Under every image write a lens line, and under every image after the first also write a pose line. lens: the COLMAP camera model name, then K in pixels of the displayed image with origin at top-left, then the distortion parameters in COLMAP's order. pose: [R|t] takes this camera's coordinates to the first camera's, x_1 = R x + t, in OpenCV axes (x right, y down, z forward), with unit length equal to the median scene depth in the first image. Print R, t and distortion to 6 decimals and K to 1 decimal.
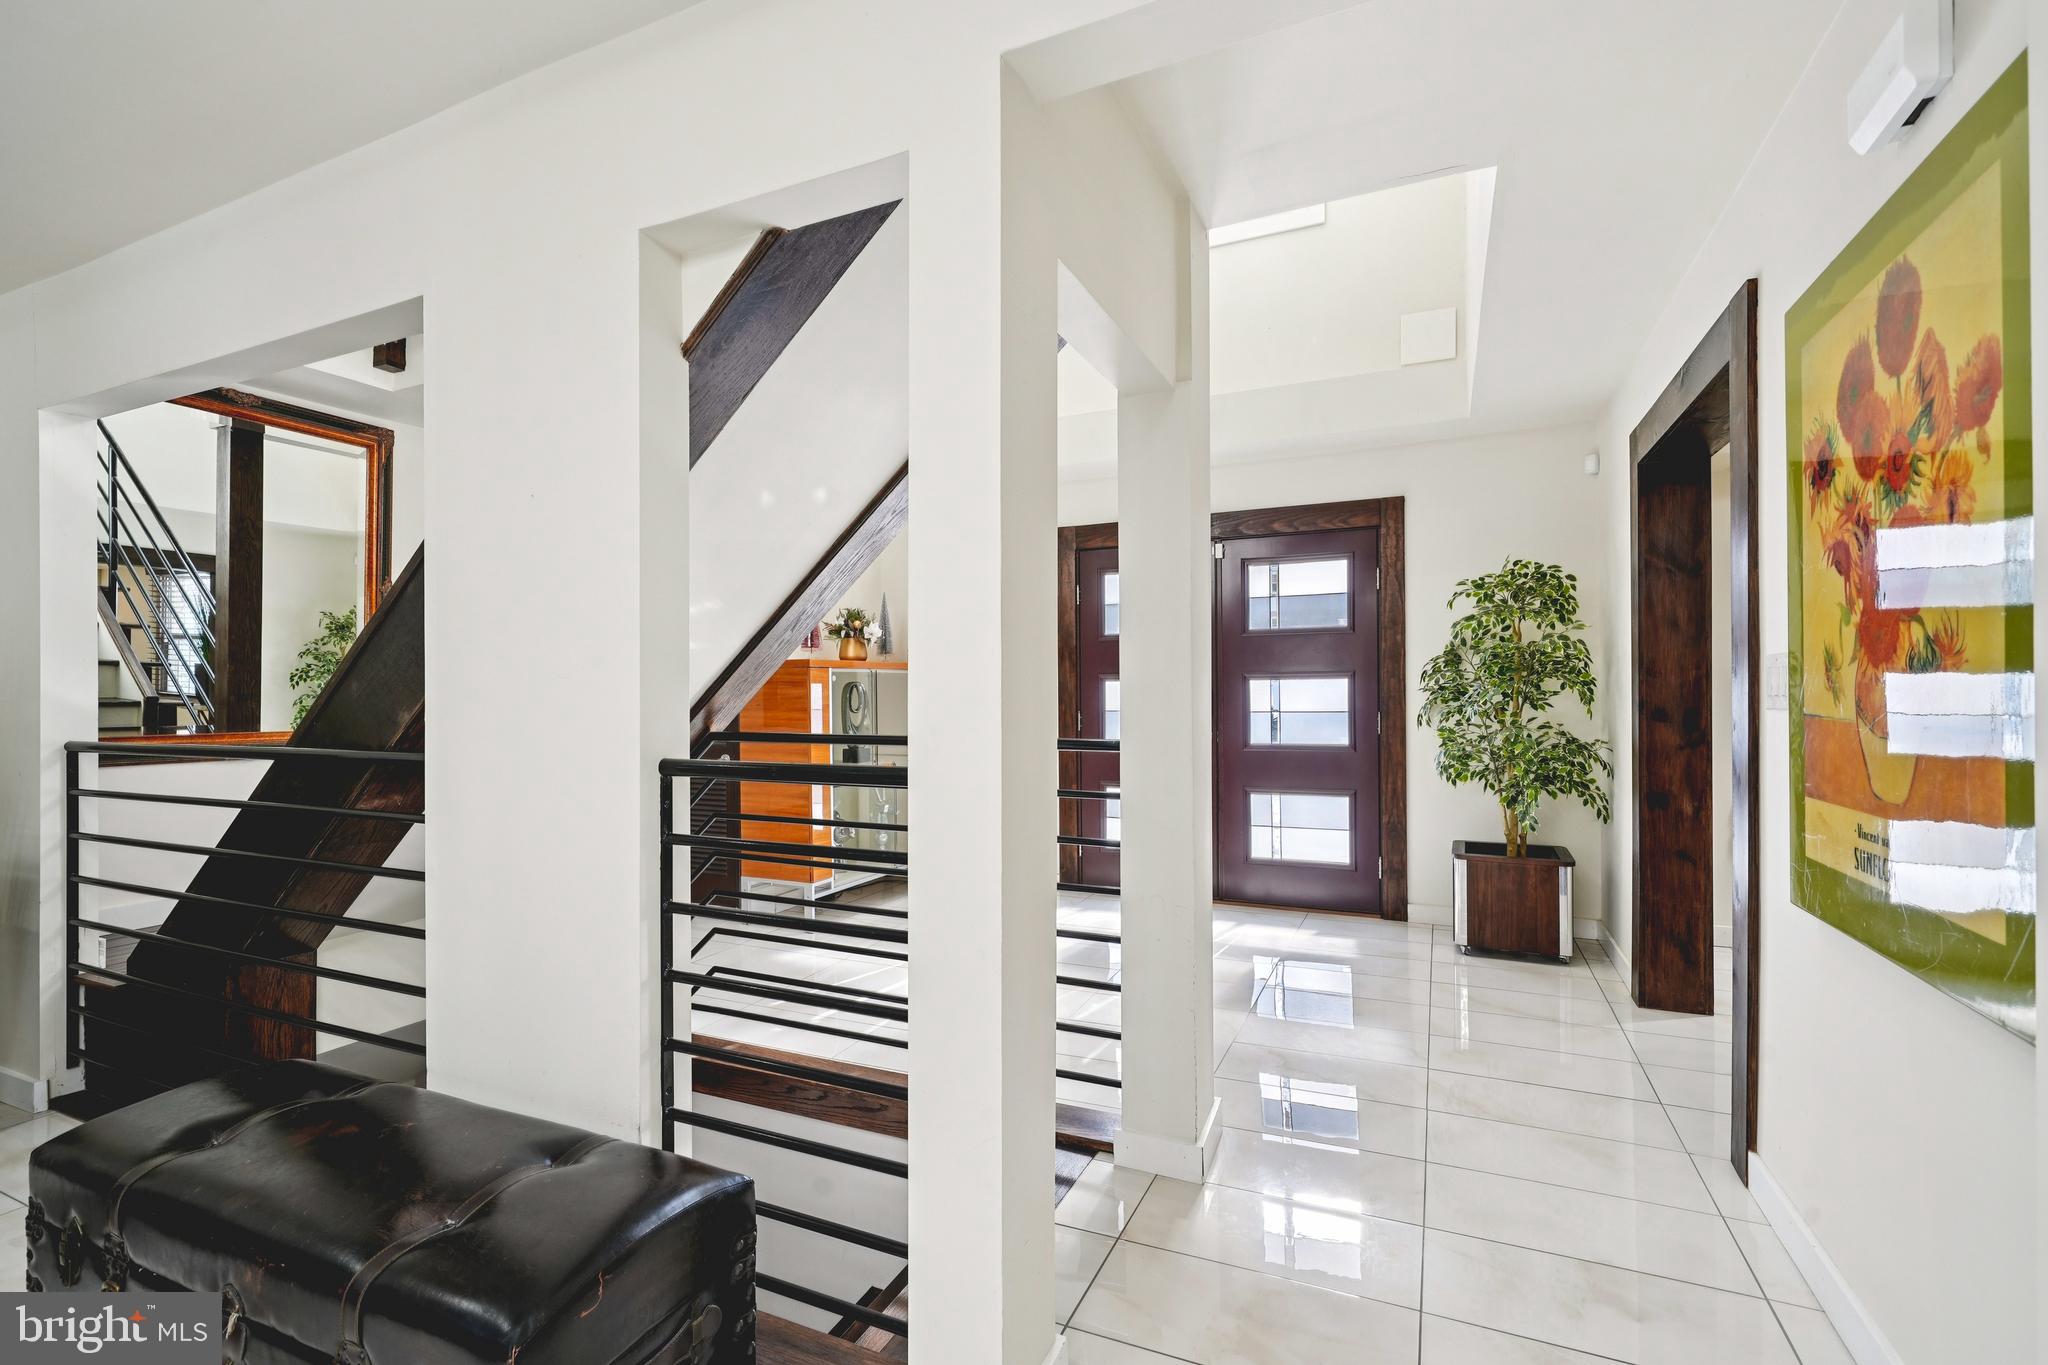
lens RADIAL K [[906.9, 0, 1022.8], [0, 906.9, 690.3], [0, 0, 1]] dist [0.000431, -0.000642]
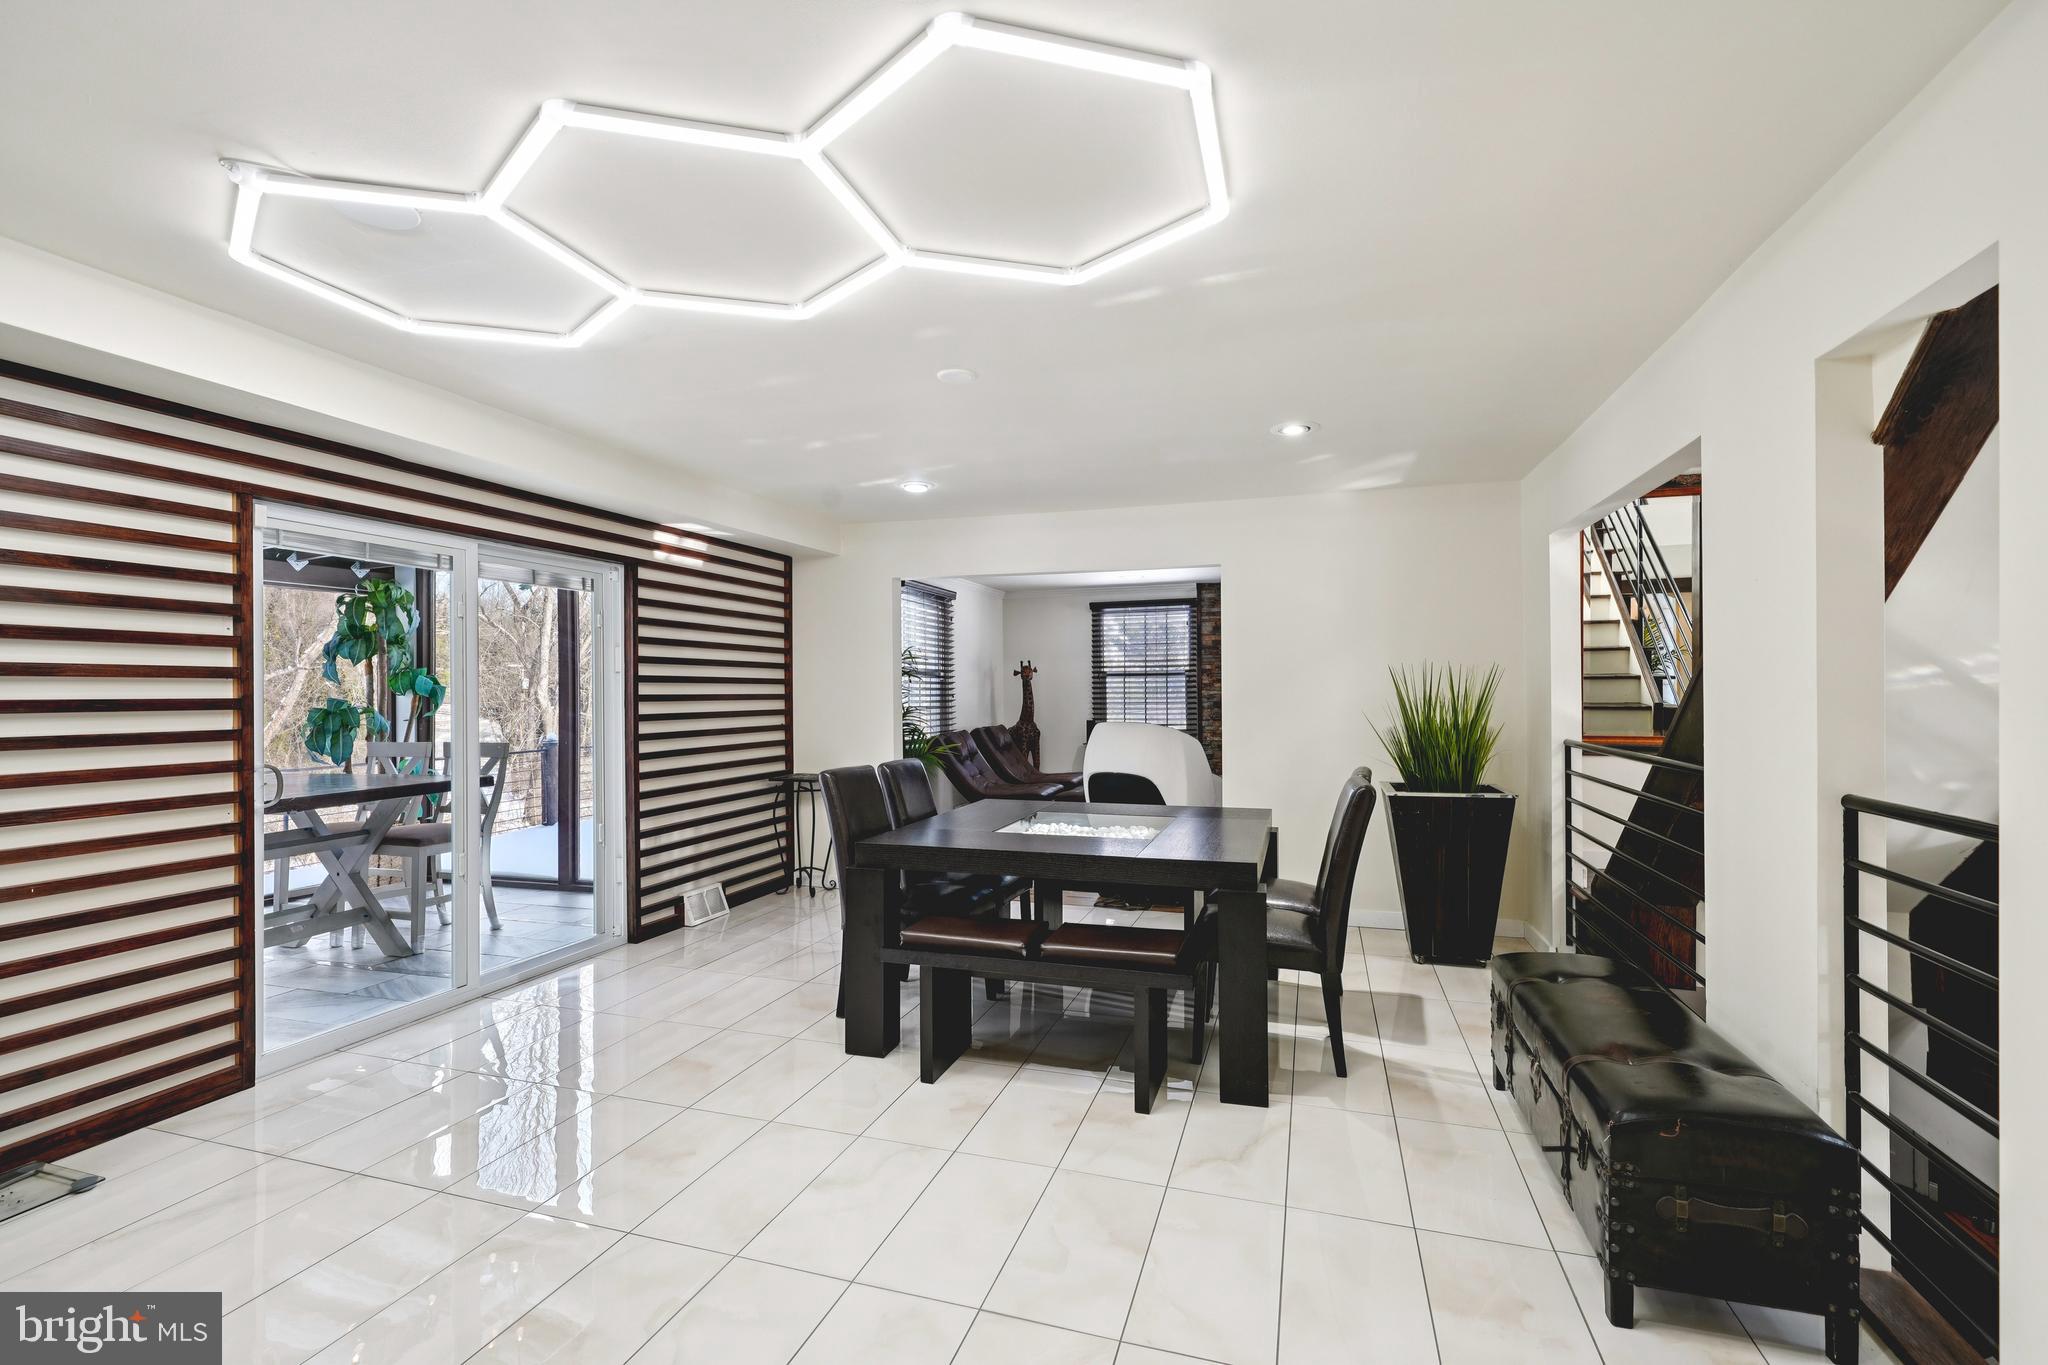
lens RADIAL K [[906.9, 0, 1022.8], [0, 906.9, 690.3], [0, 0, 1]] dist [0.000431, -0.000642]
pose [[0.117649, 0.004429, -0.993045, 0.304093], [0.011538, 0.999916, 0.005827, -0.037569], [0.992988, -0.012143, 0.117588, -0.095513]]
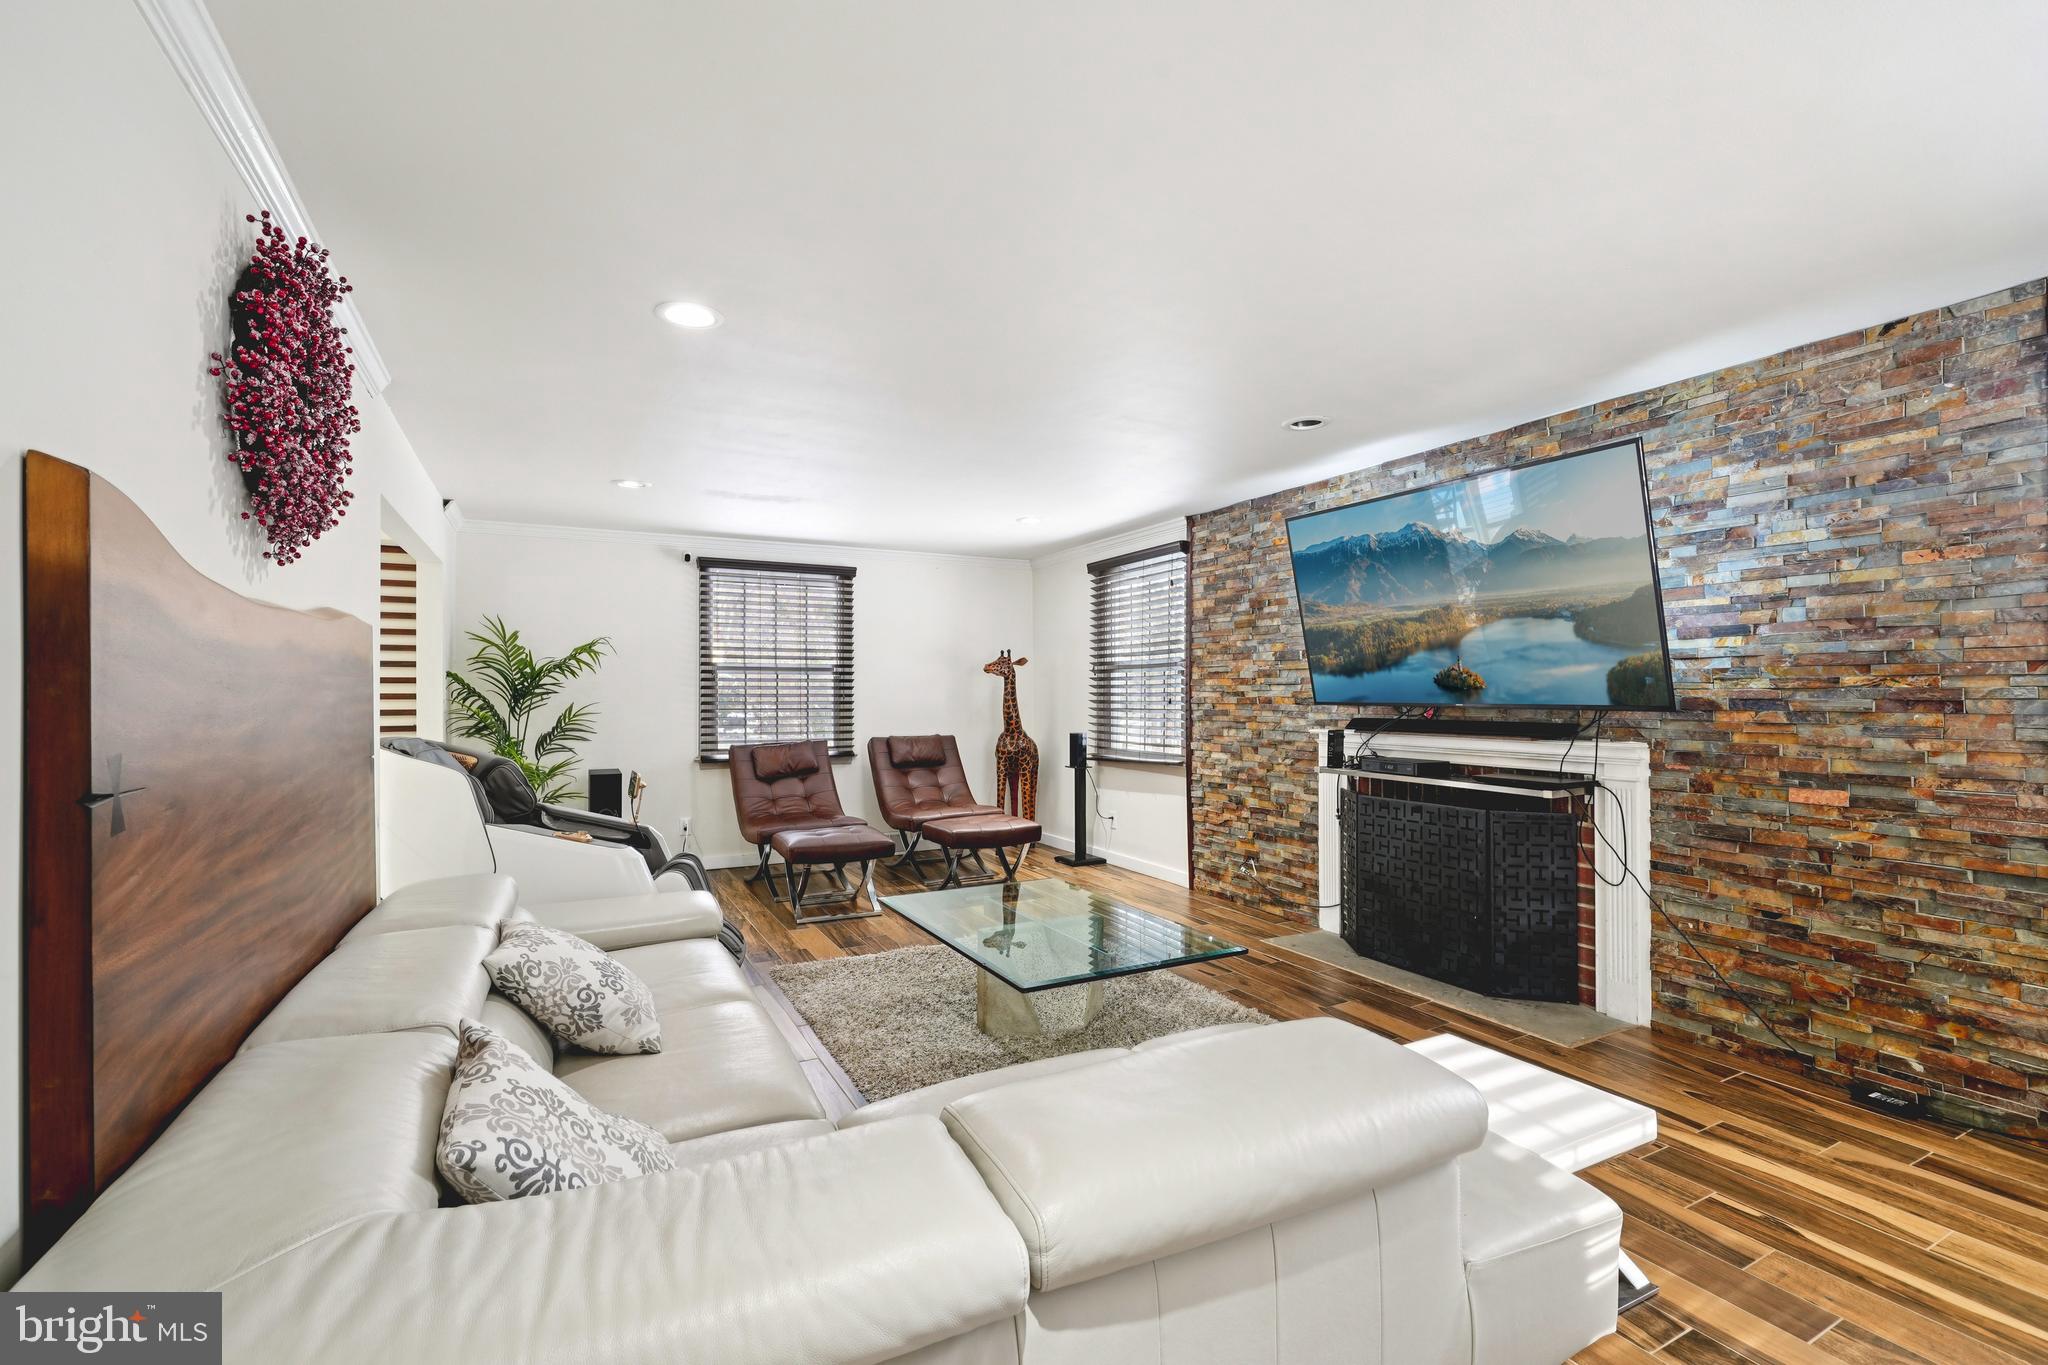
lens RADIAL K [[906.9, 0, 1022.8], [0, 906.9, 690.3], [0, 0, 1]] dist [0.000431, -0.000642]
pose [[-0.613158, 0.009418, -0.789904, -0.790298], [0.012419, 0.999920, 0.002282, -0.024929], [0.789863, -0.008410, -0.613226, 1.464774]]
